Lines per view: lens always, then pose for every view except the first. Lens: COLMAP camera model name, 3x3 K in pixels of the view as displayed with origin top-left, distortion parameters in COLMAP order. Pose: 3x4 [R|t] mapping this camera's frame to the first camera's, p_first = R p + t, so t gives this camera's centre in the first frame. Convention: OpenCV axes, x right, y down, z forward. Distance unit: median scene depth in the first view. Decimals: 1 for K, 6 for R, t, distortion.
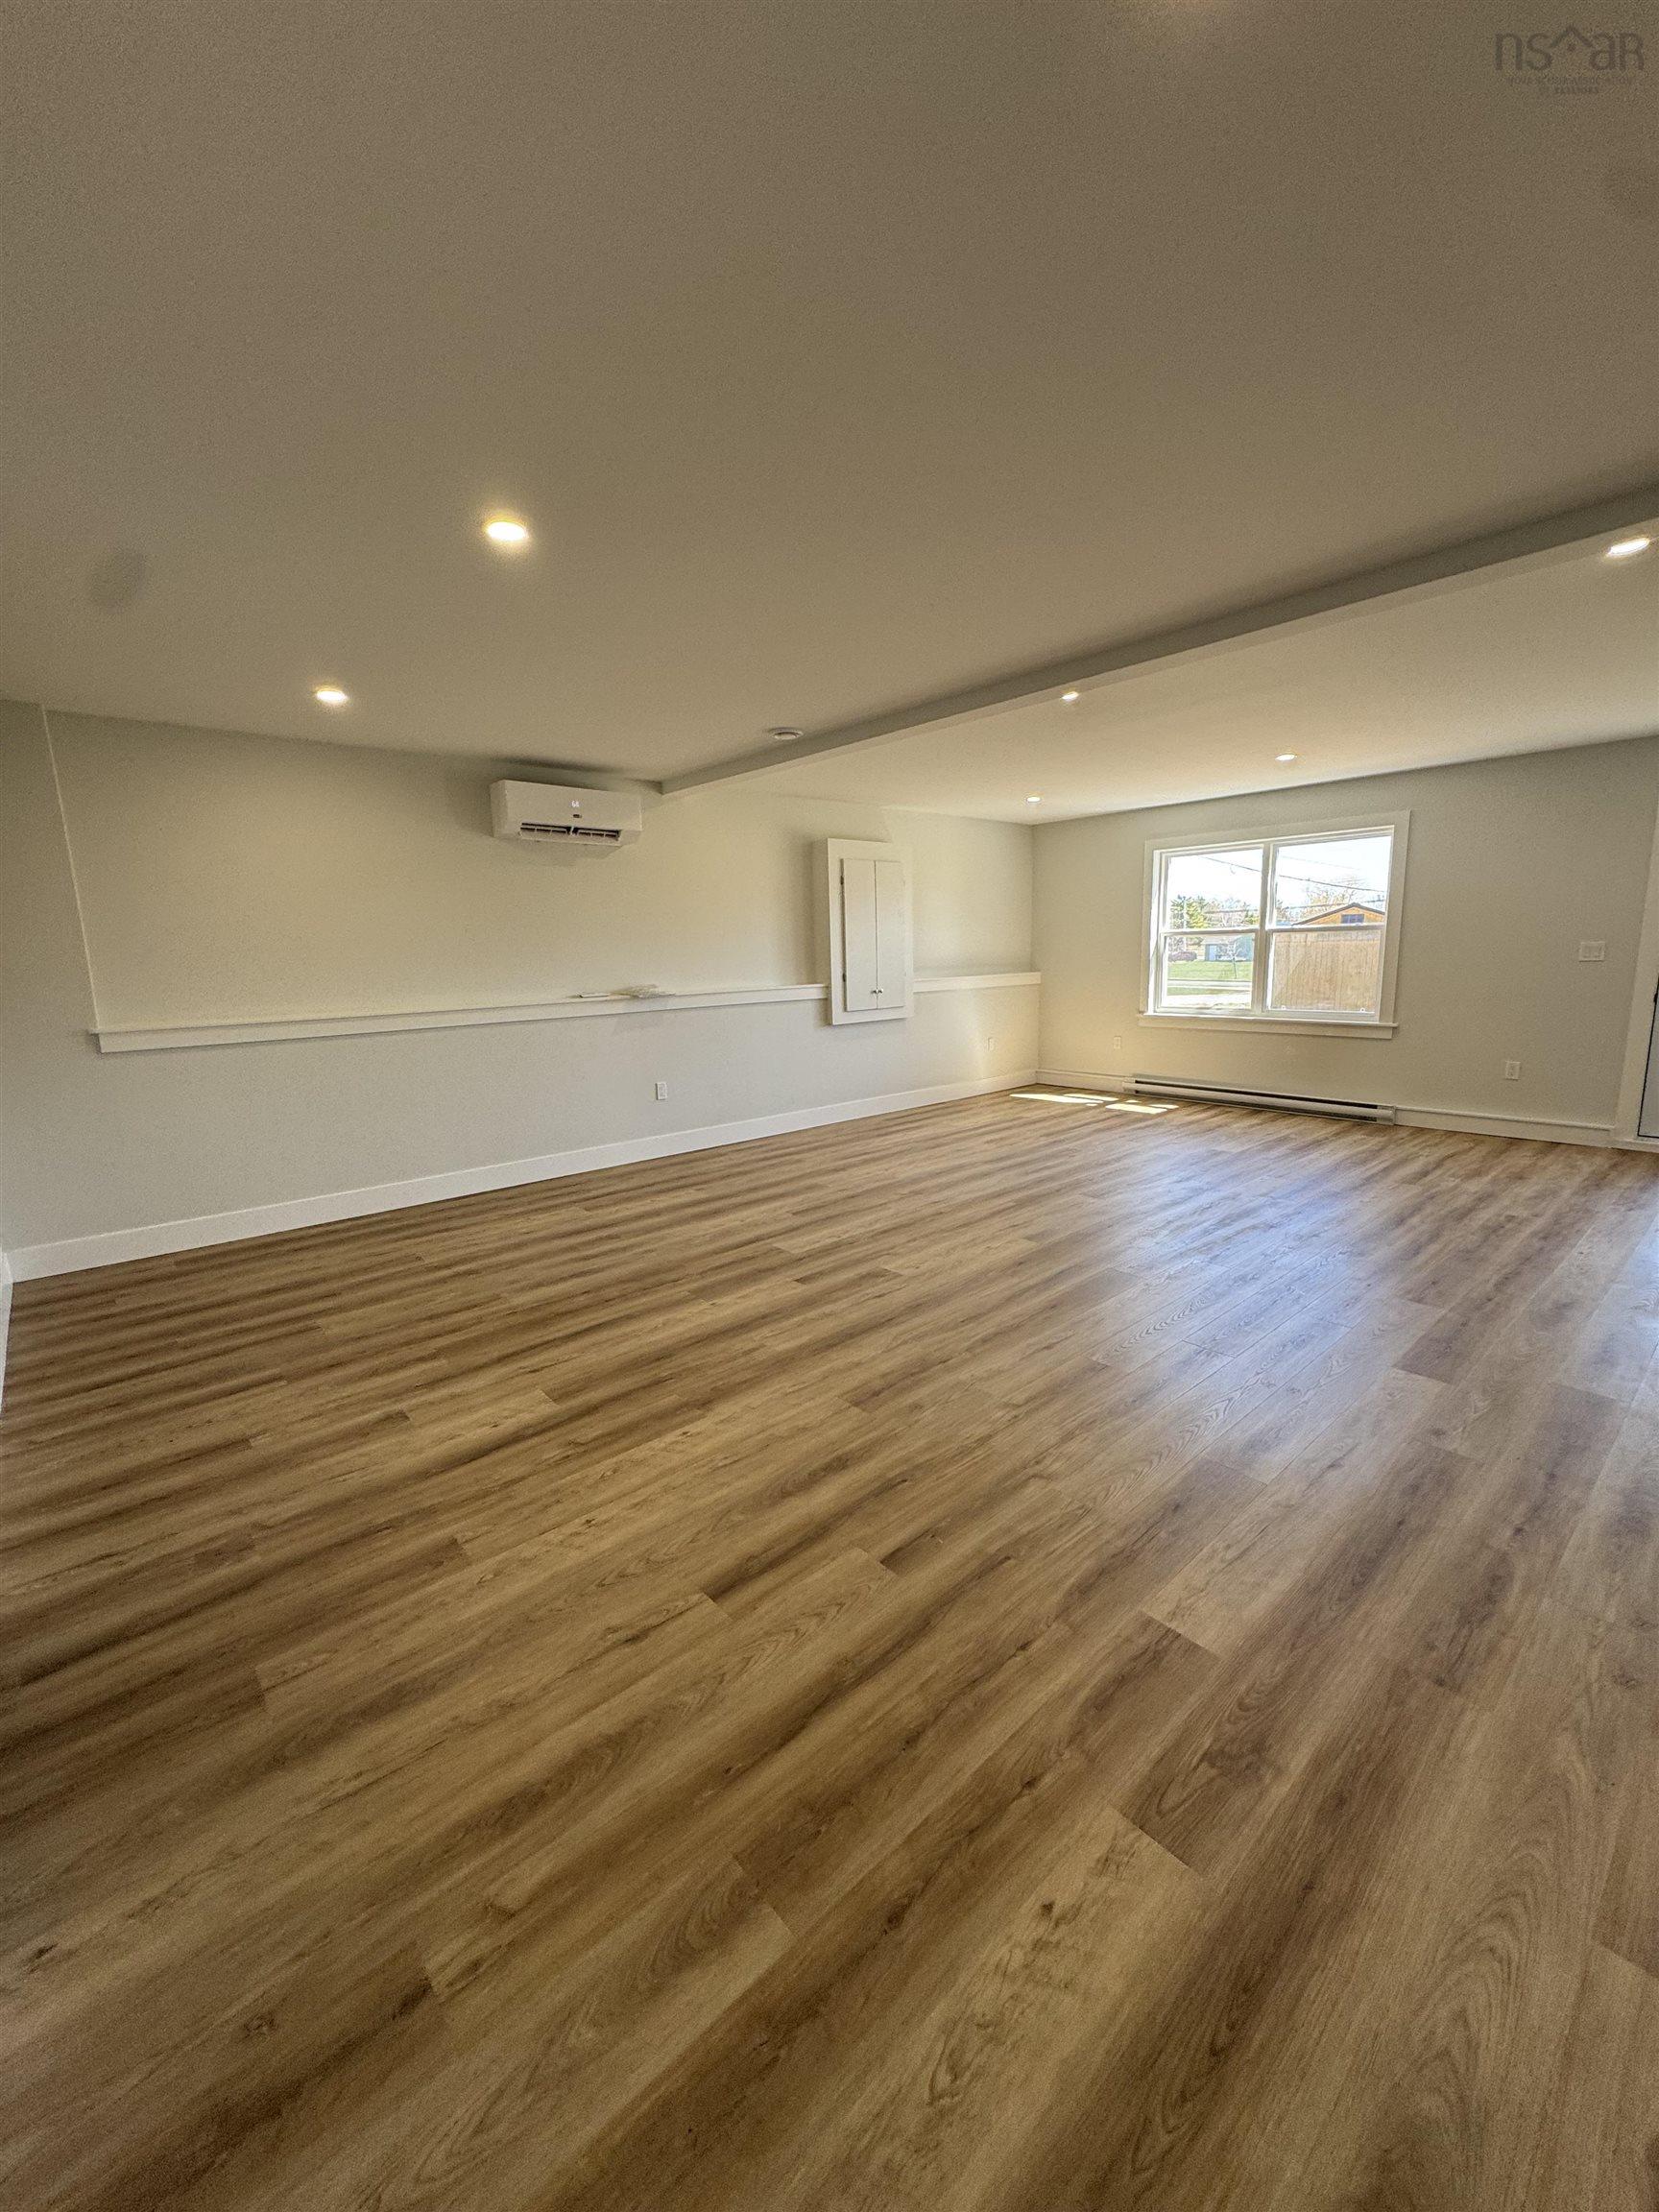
lens RADIAL K [[873.2, 0, 832.7], [0, 873.2, 1103.6], [0, 0, 1]] dist [-0.003404, 0.000727]
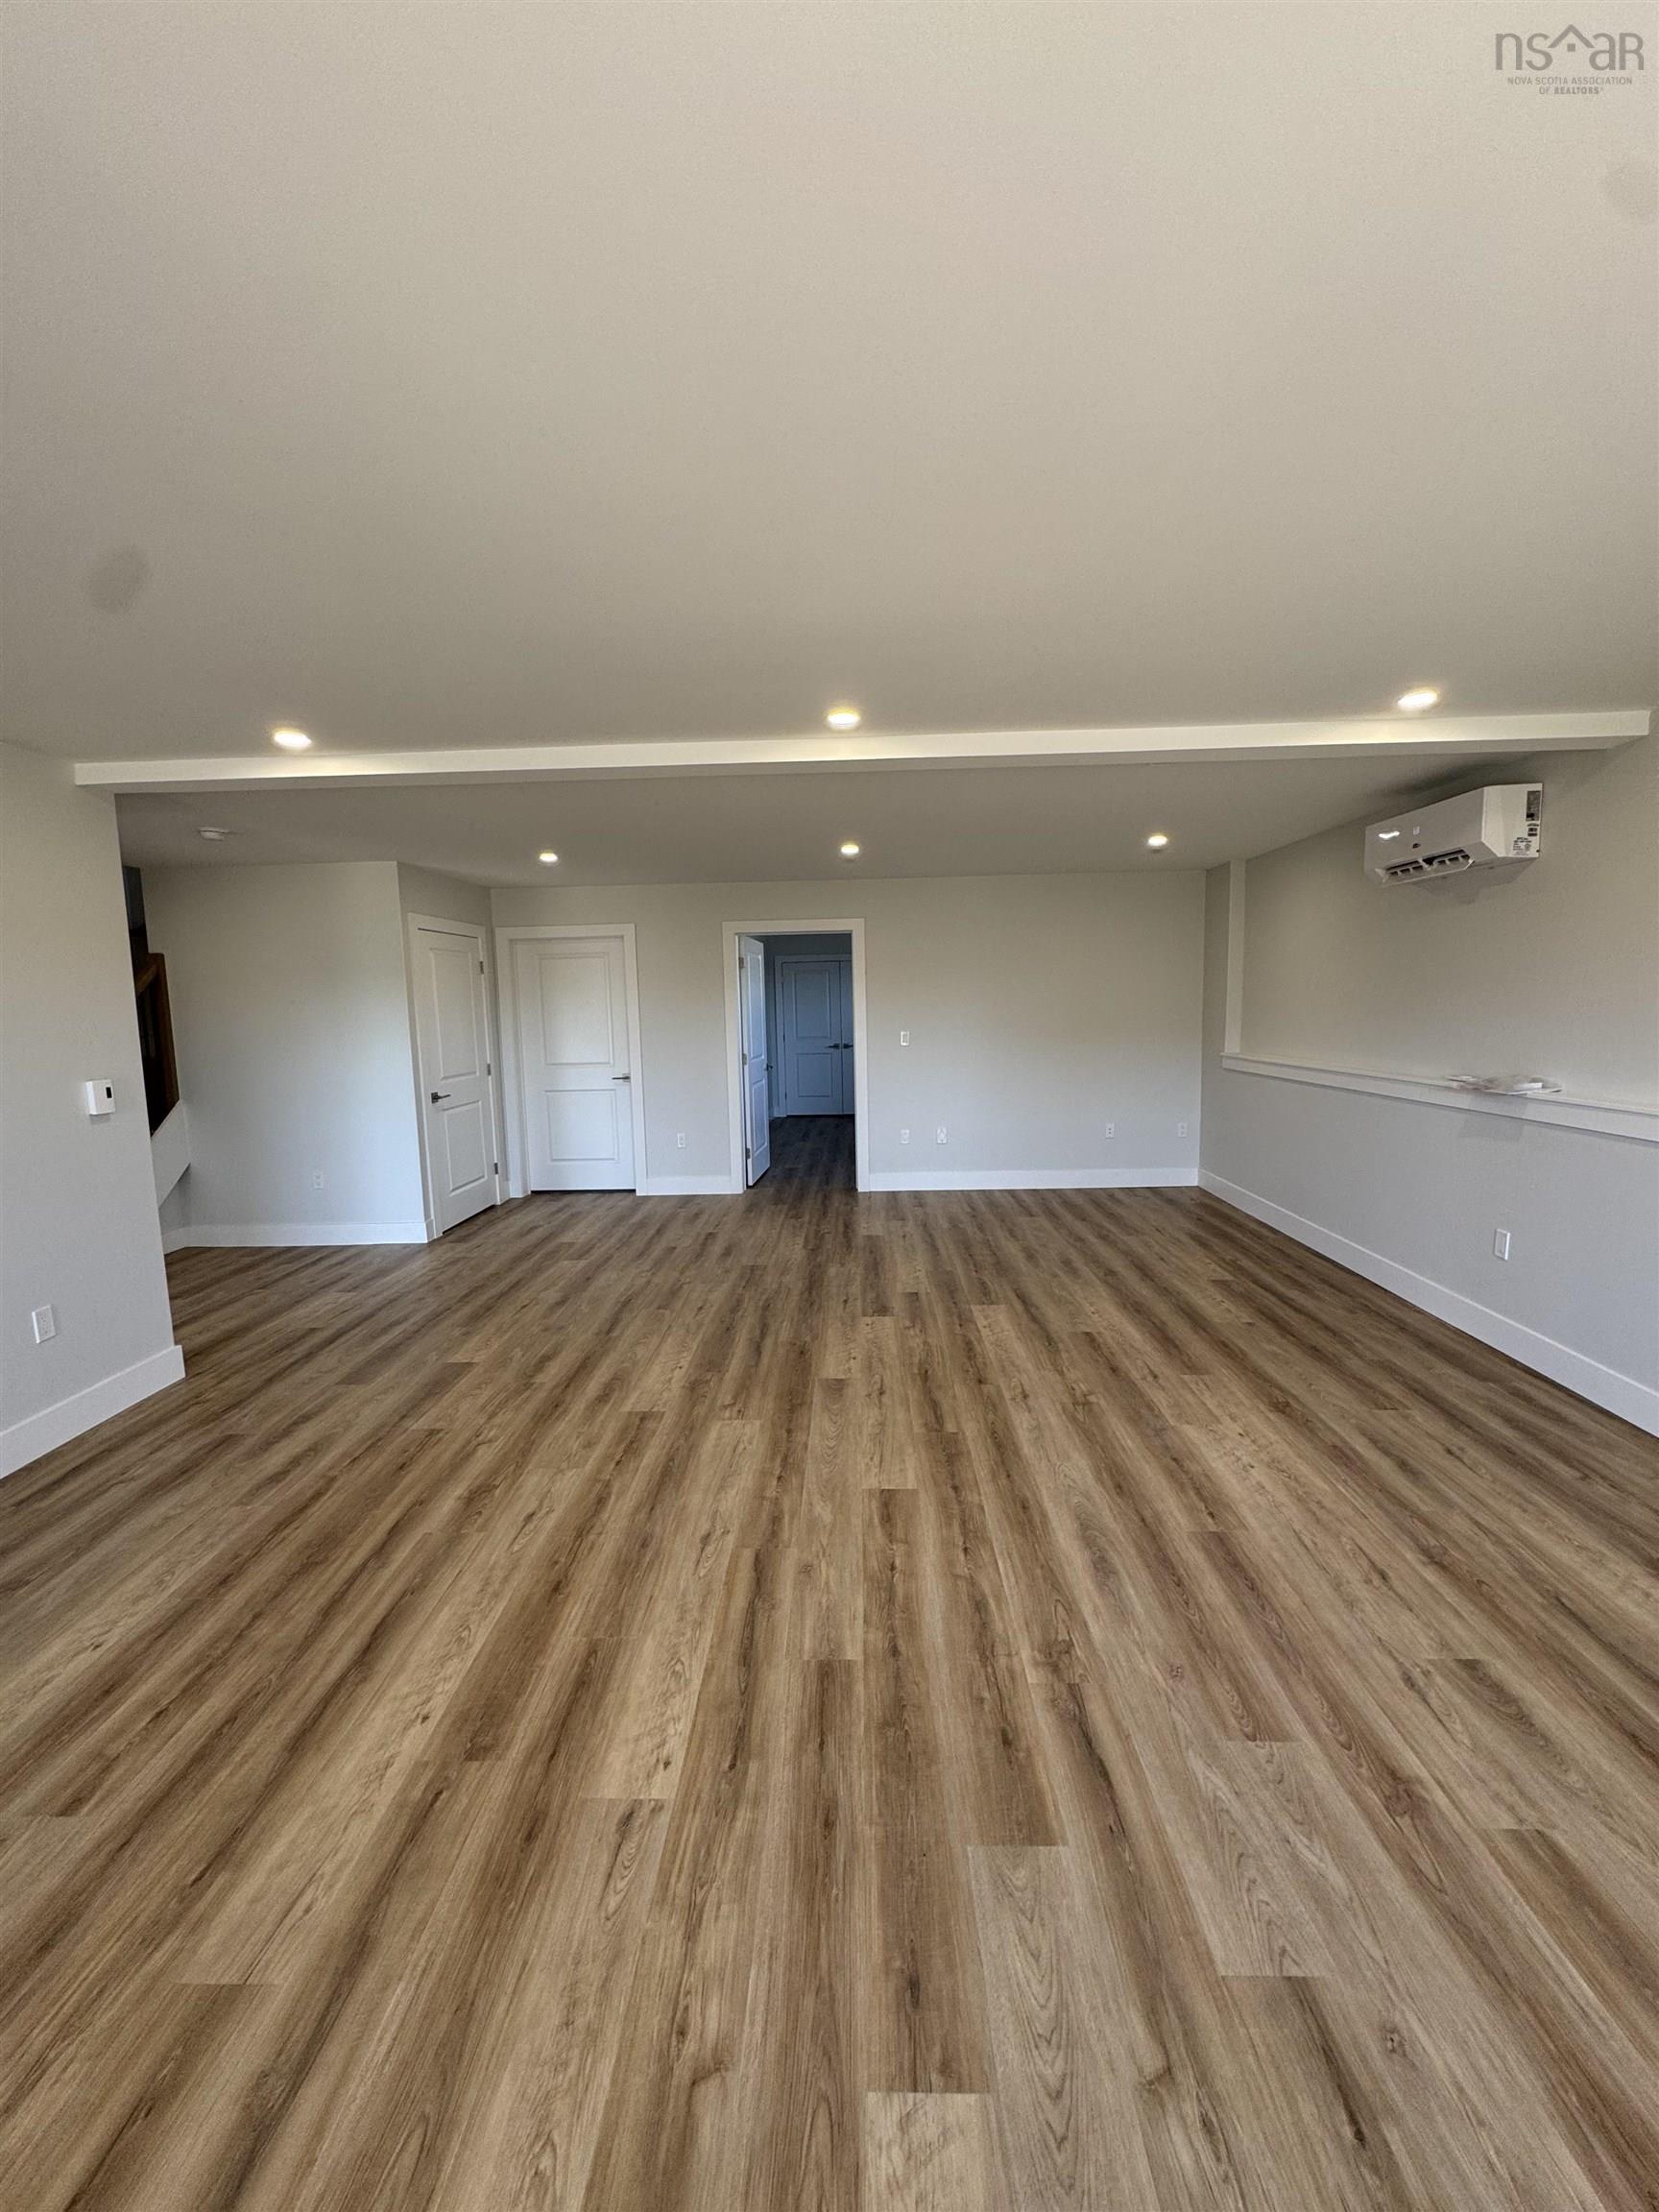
lens RADIAL K [[873.2, 0, 827.4], [0, 873.2, 1107.4], [0, 0, 1]] dist [-0.003404, 0.000727]
pose [[-0.683558, 0.126296, -0.718887, 0.758058], [-0.088281, 0.963380, 0.253192, -0.298798], [0.724538, 0.236535, -0.647376, 1.376437]]
